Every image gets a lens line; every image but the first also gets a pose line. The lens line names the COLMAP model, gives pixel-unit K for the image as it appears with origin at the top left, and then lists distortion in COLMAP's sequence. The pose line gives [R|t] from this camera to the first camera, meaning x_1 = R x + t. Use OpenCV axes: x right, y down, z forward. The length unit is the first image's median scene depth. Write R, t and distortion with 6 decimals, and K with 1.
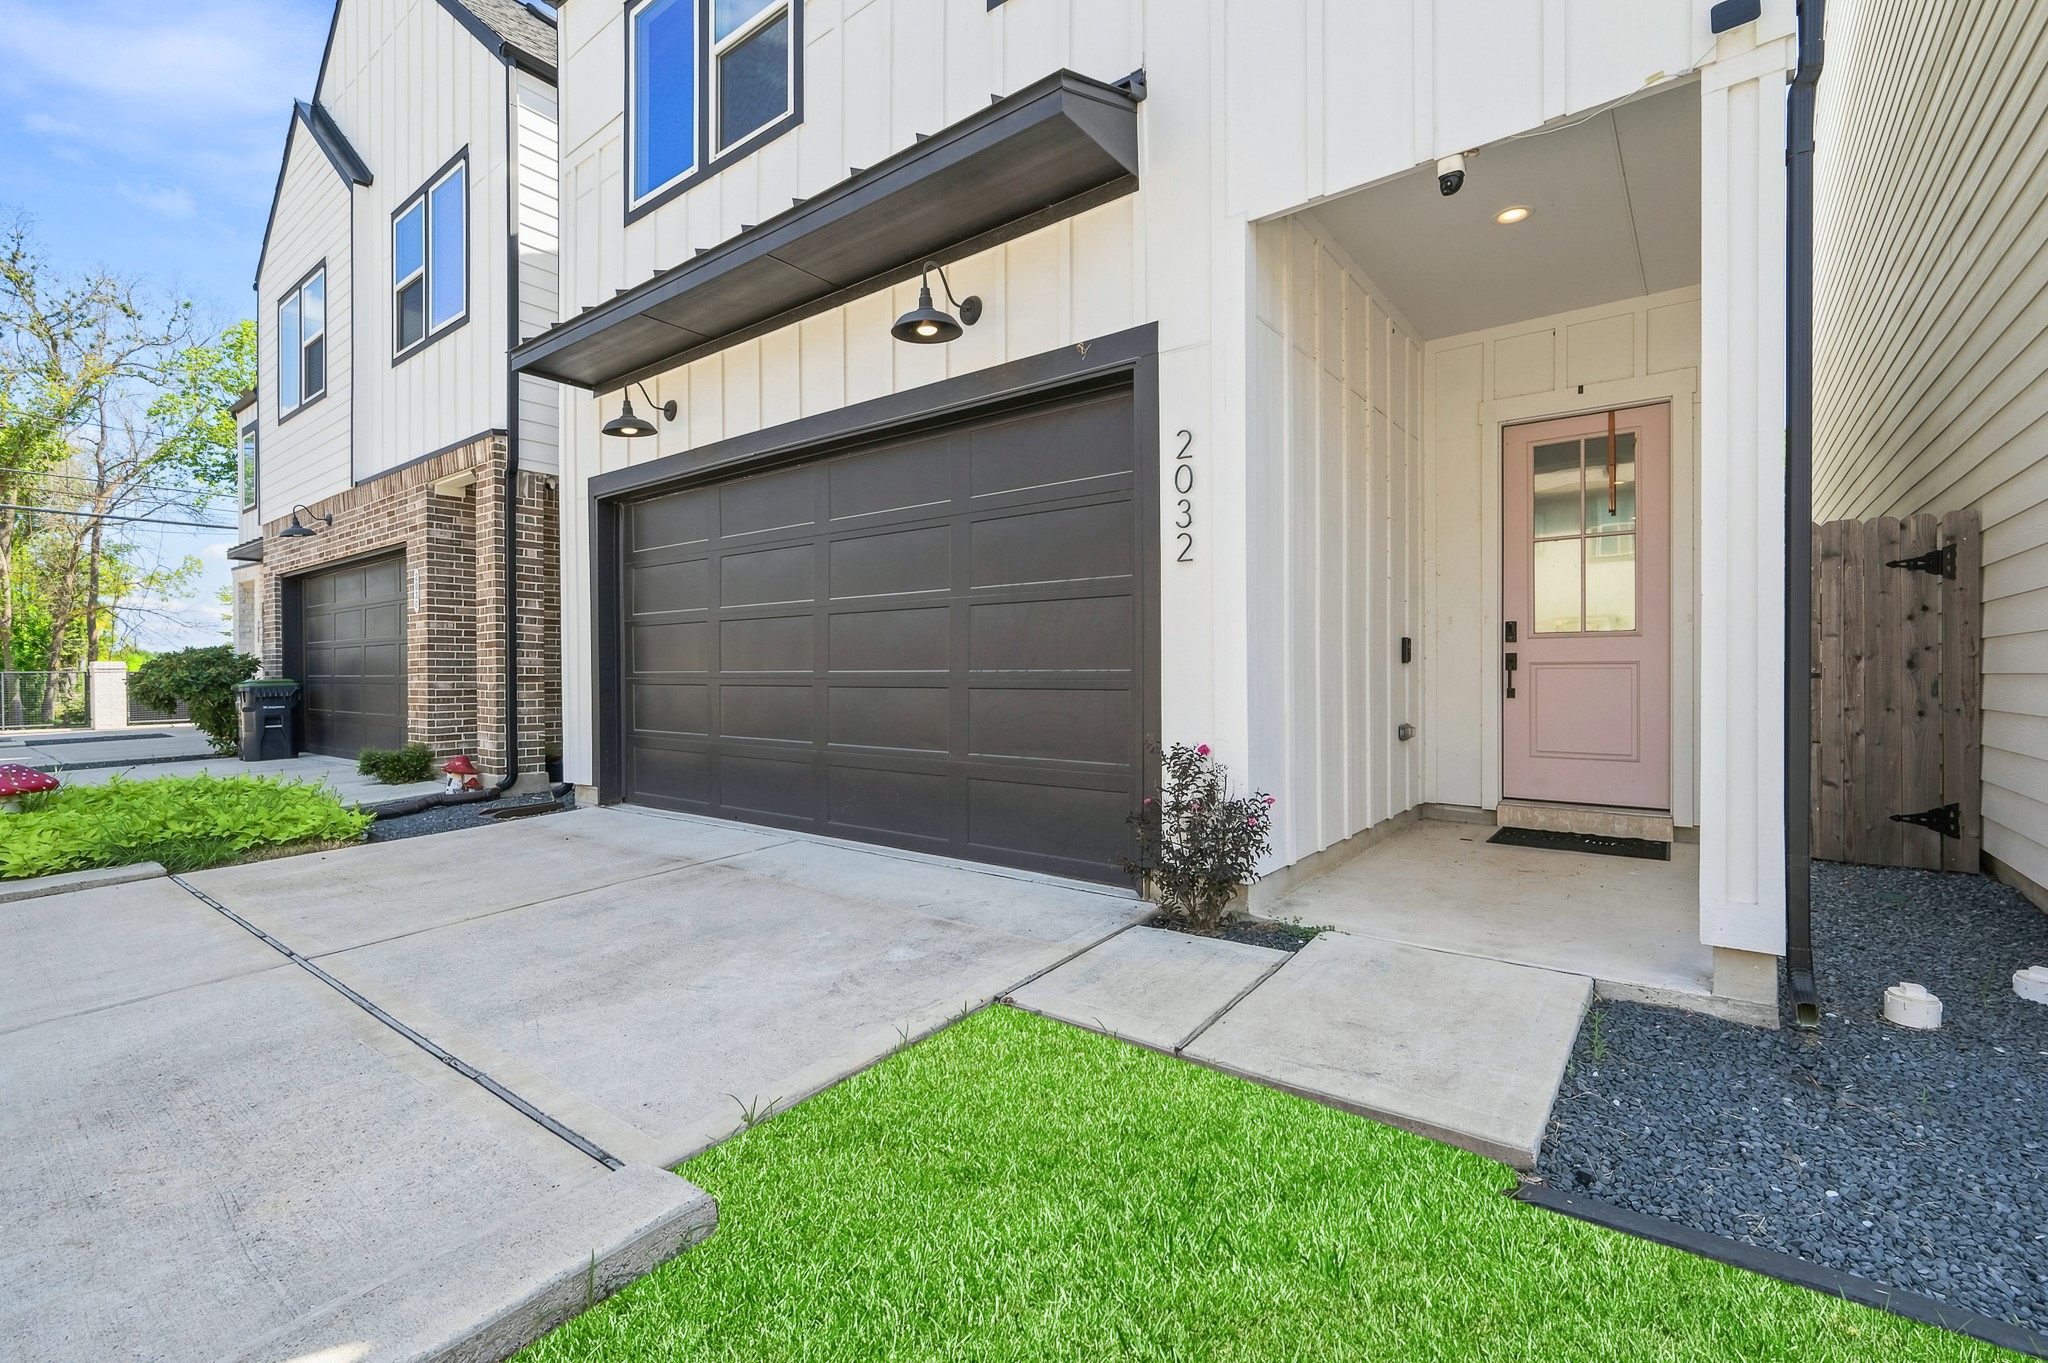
lens RADIAL K [[901.5, 0, 1020.1], [0, 901.5, 675.9], [0, 0, 1]] dist [0.009509, 0.000201]
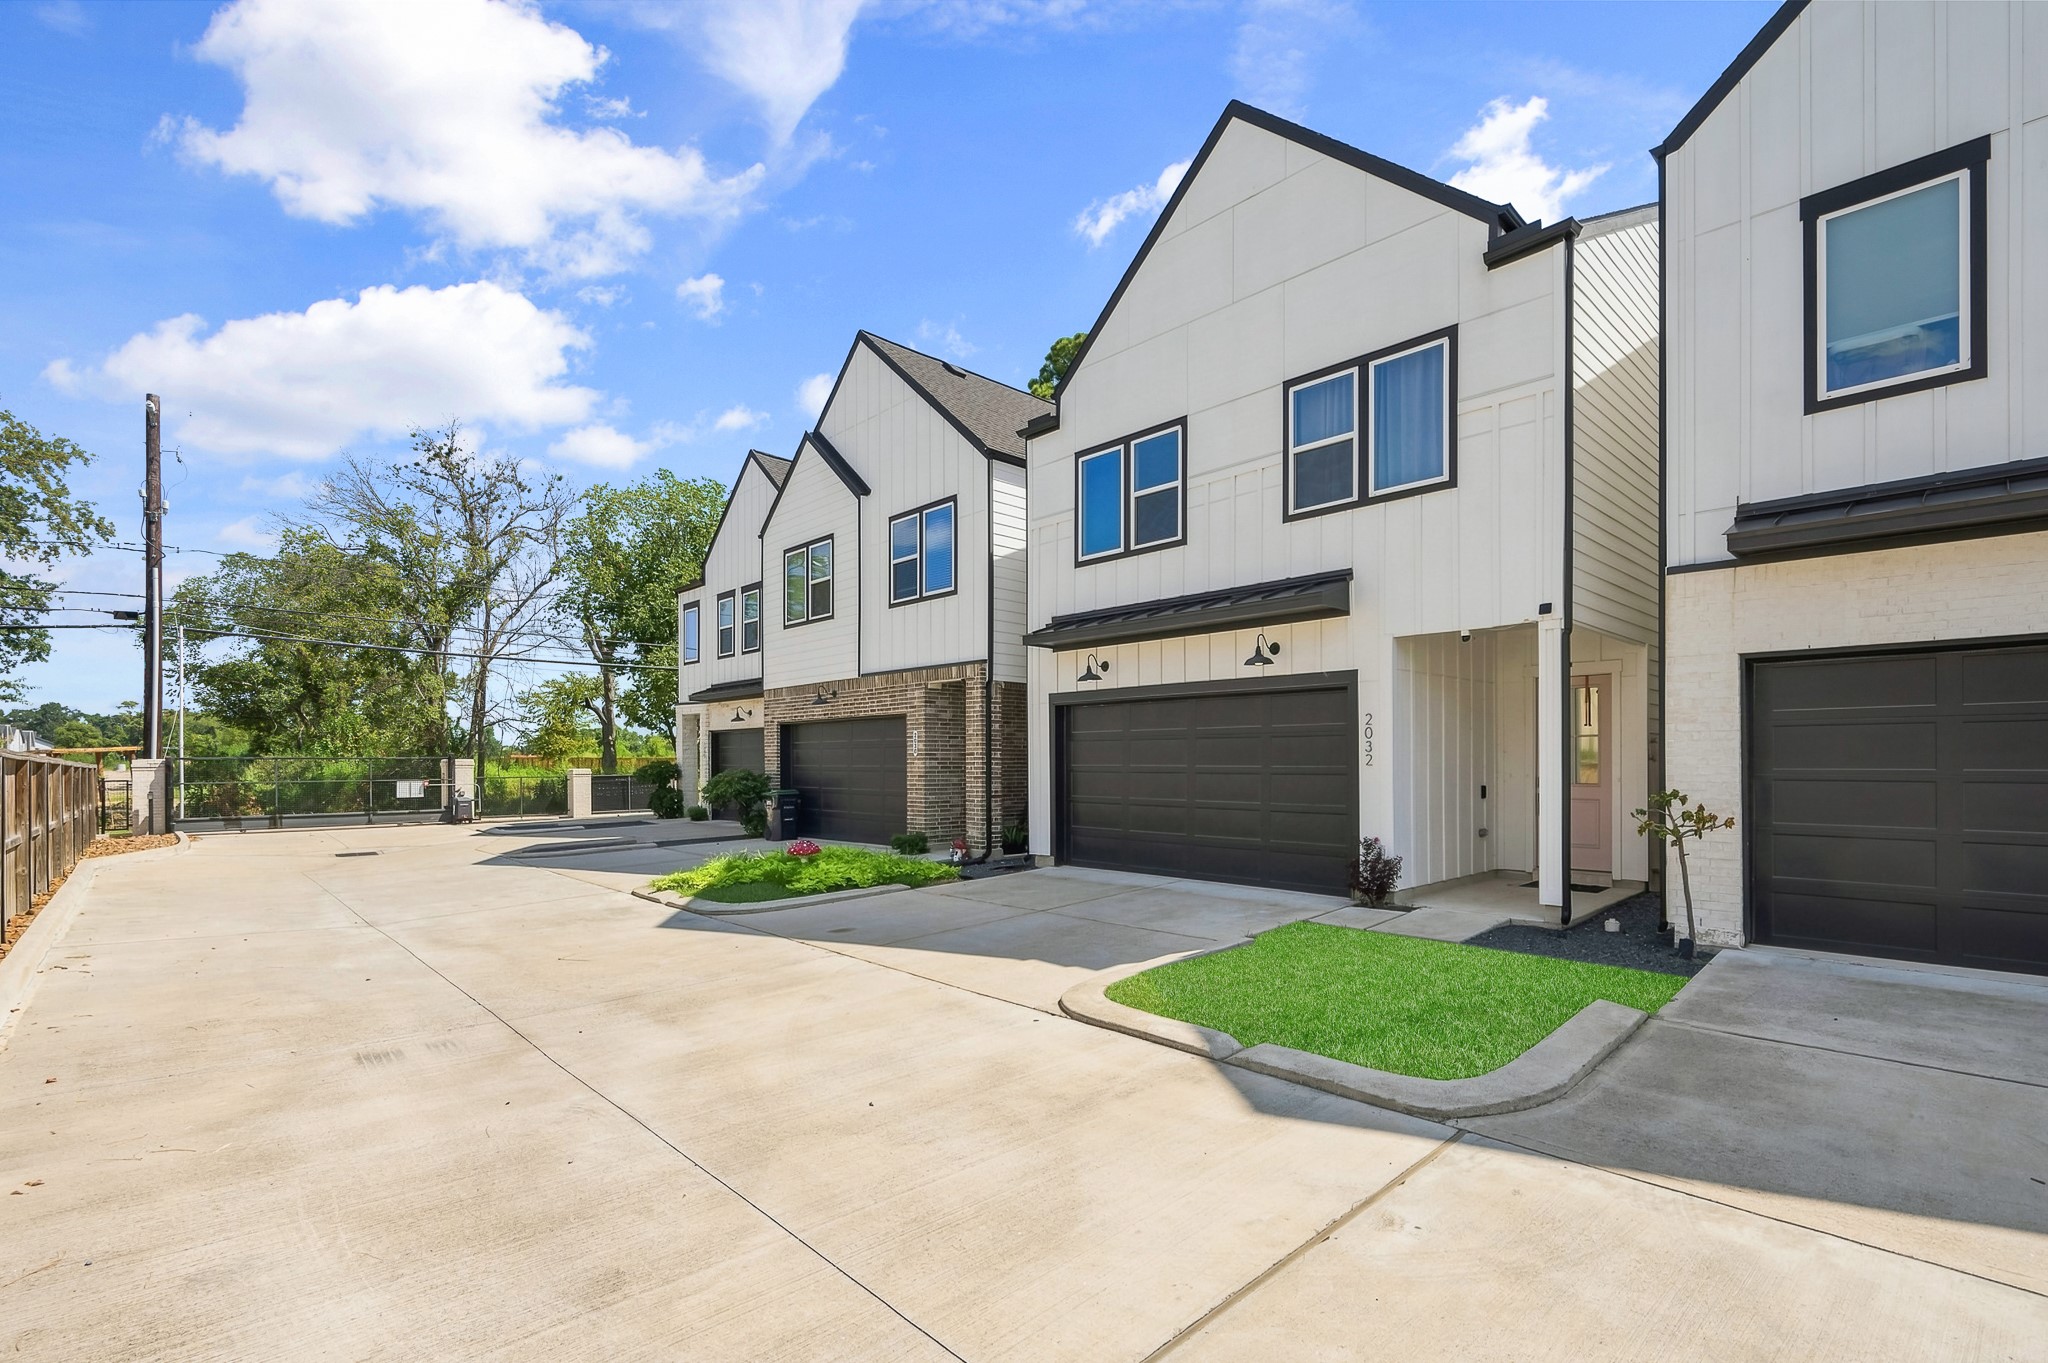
lens RADIAL K [[901.5, 0, 1101.1], [0, 901.5, 759.9], [0, 0, 1]] dist [0.009509, 0.000201]
pose [[0.993033, 0.001642, -0.117825, -0.146071], [-0.002520, 0.999970, -0.007298, -0.066558], [0.117810, 0.007544, 0.993008, -0.882344]]
